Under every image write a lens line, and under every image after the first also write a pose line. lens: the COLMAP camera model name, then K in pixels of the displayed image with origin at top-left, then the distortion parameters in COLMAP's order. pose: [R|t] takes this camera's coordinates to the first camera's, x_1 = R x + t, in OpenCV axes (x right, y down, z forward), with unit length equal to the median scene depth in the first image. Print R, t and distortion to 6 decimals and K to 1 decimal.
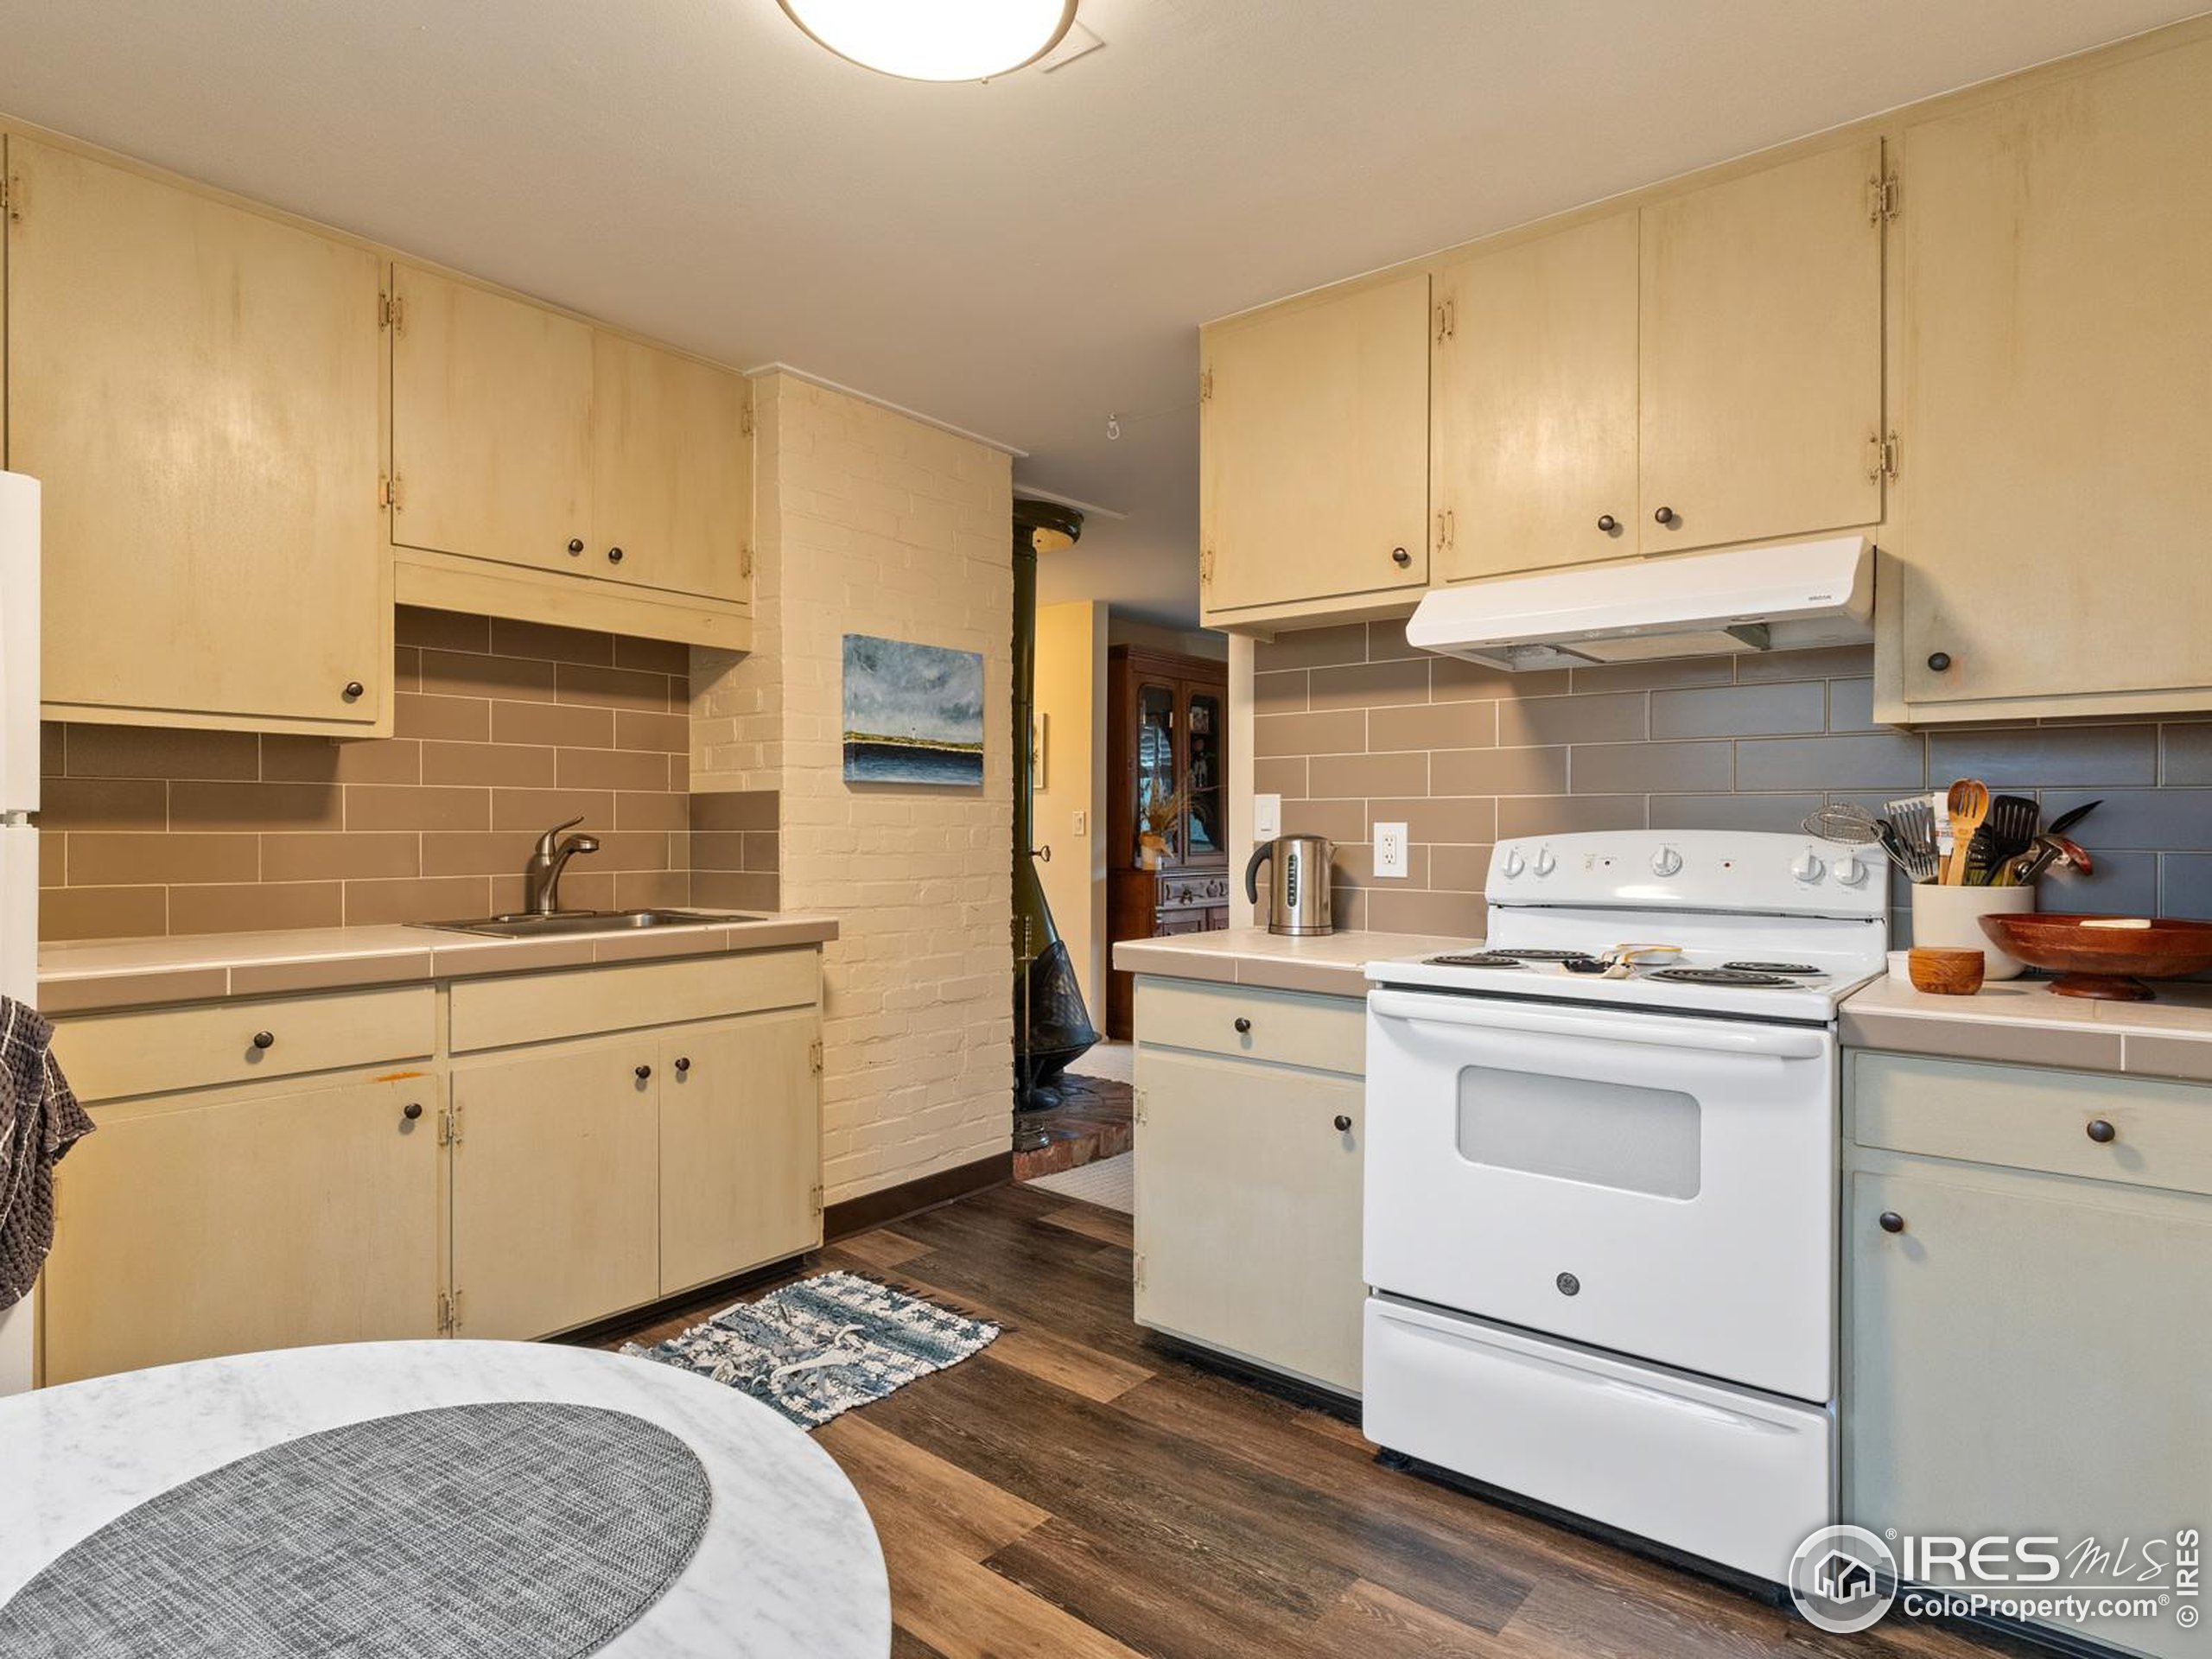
lens RADIAL K [[1284.0, 0, 1119.6], [0, 1284.0, 820.0], [0, 0, 1]] dist [-0.000999, -0.000200]
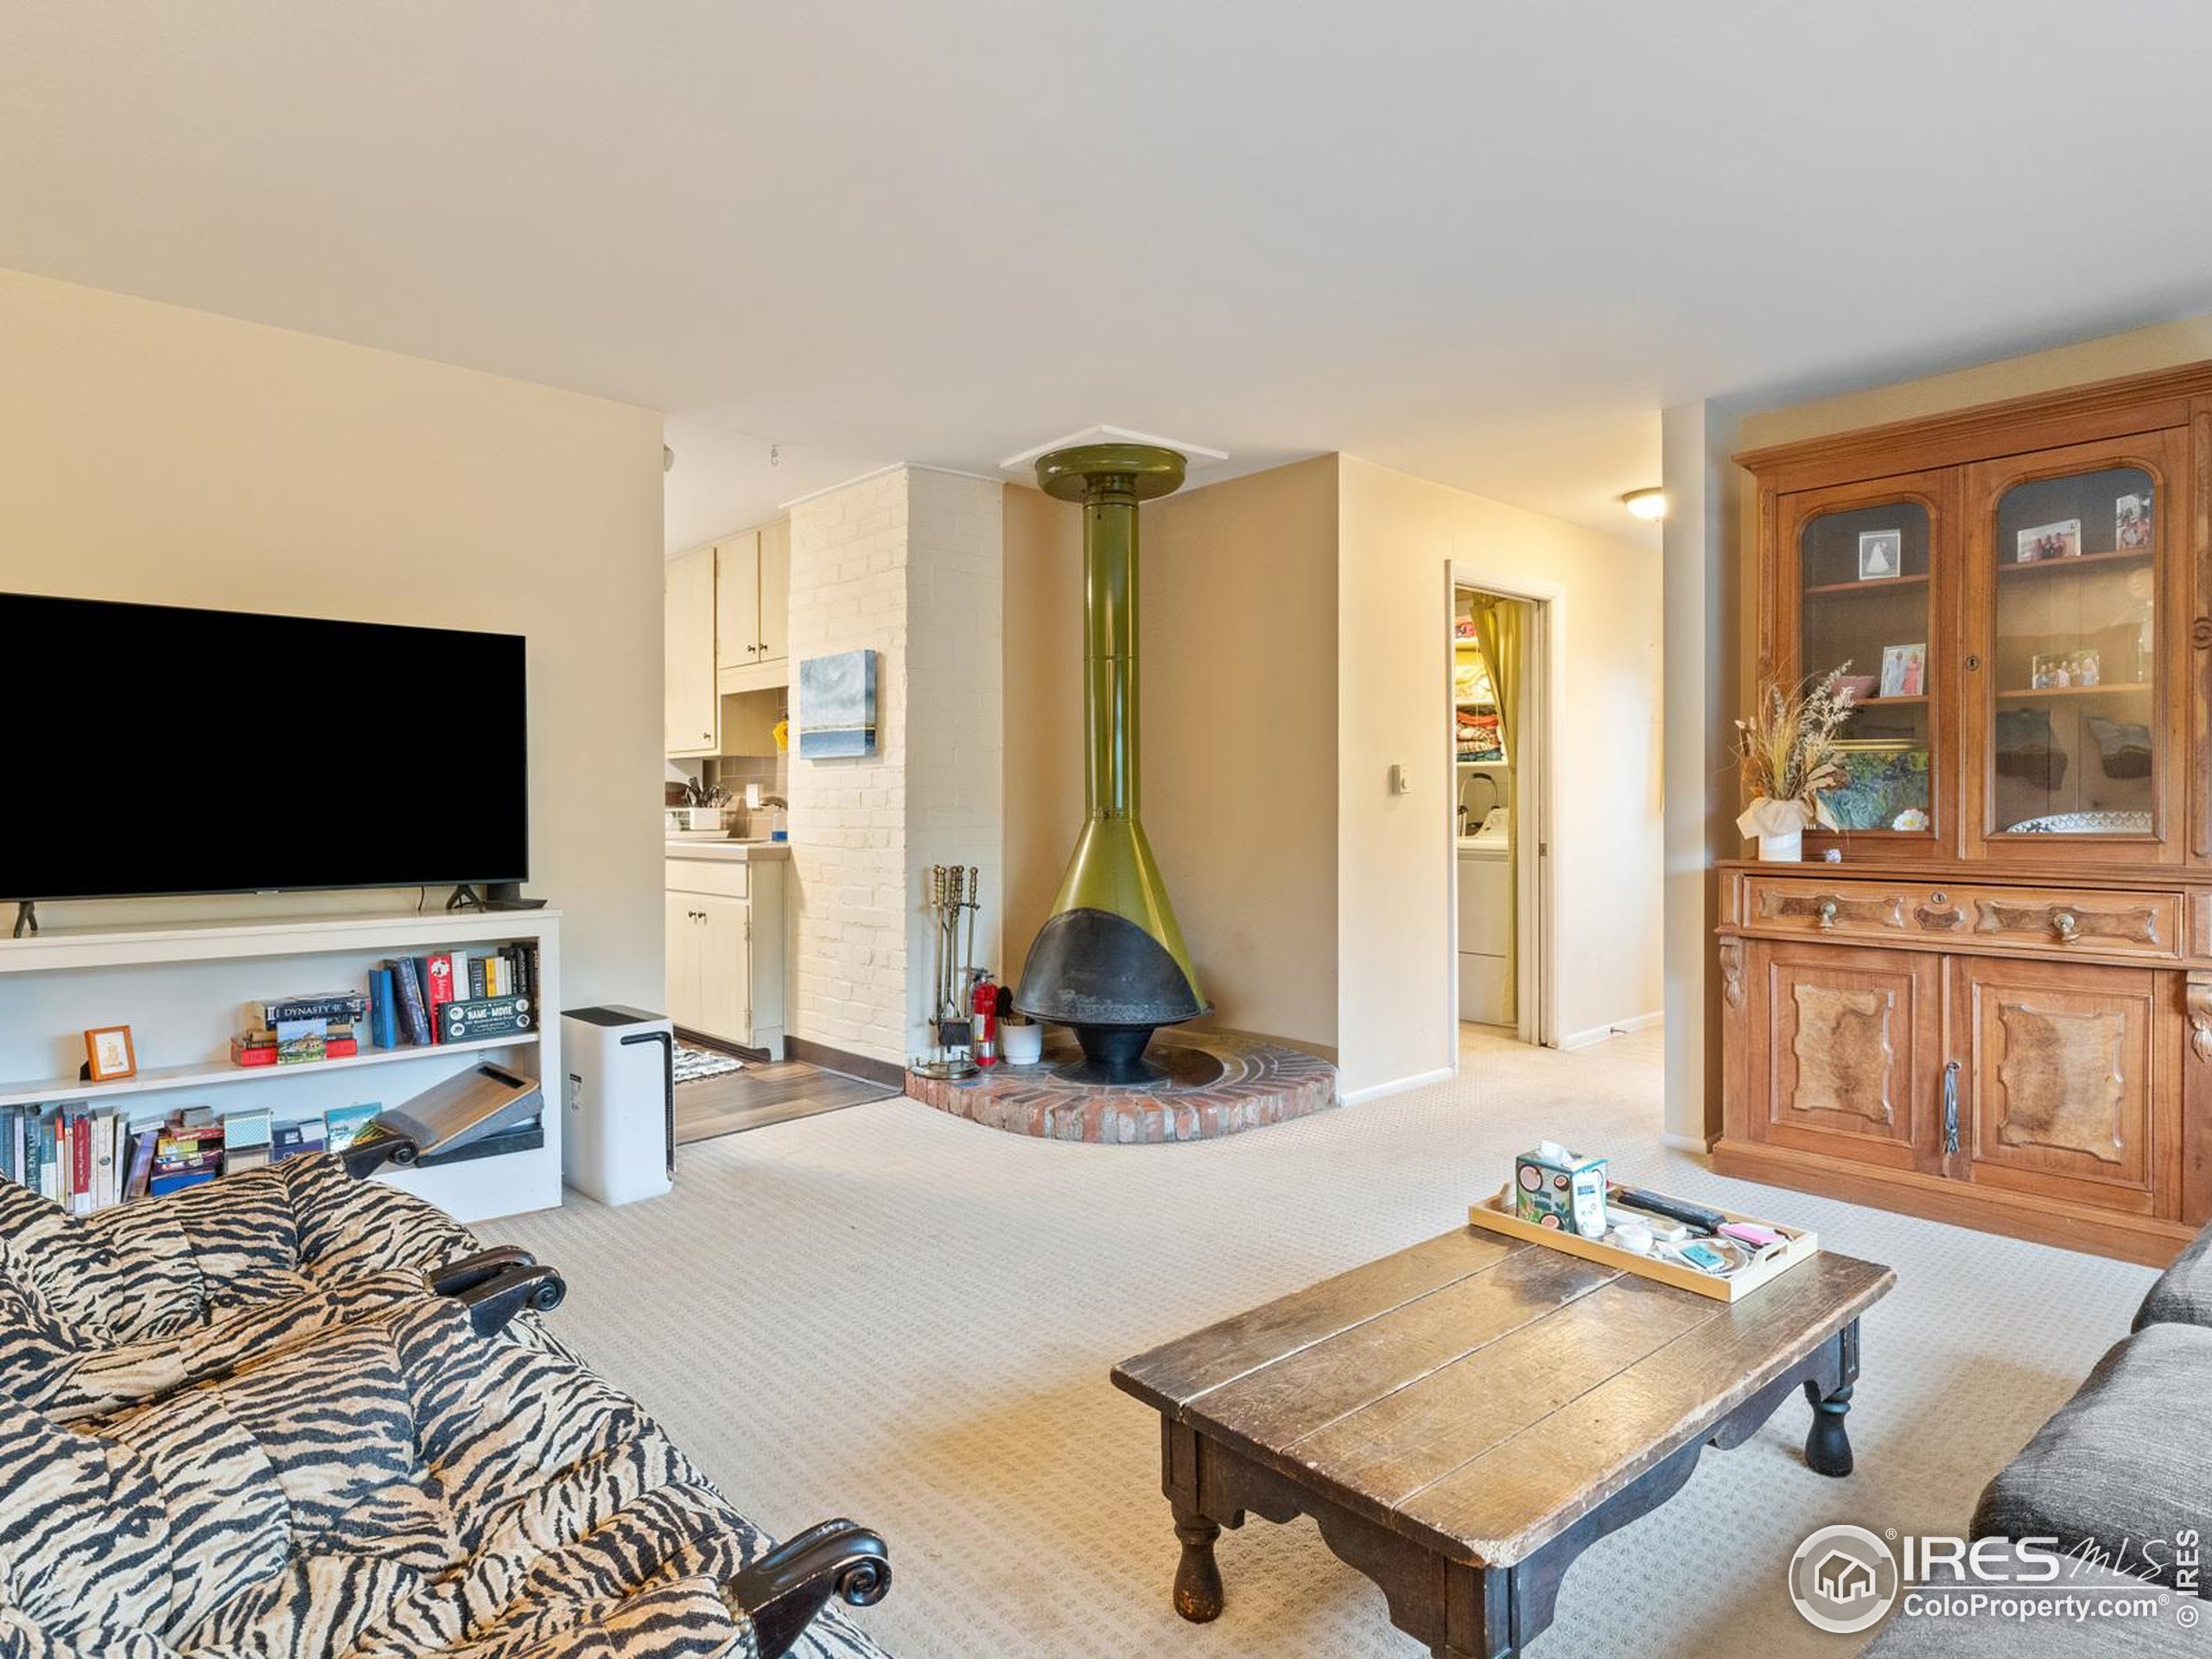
lens RADIAL K [[1284.0, 0, 1119.6], [0, 1284.0, 820.0], [0, 0, 1]] dist [-0.000999, -0.000200]
pose [[-0.188230, 0.010327, -0.982071, 1.126263], [0.007401, 0.999931, 0.009096, 0.026829], [0.982097, -0.005557, -0.188293, 1.552905]]
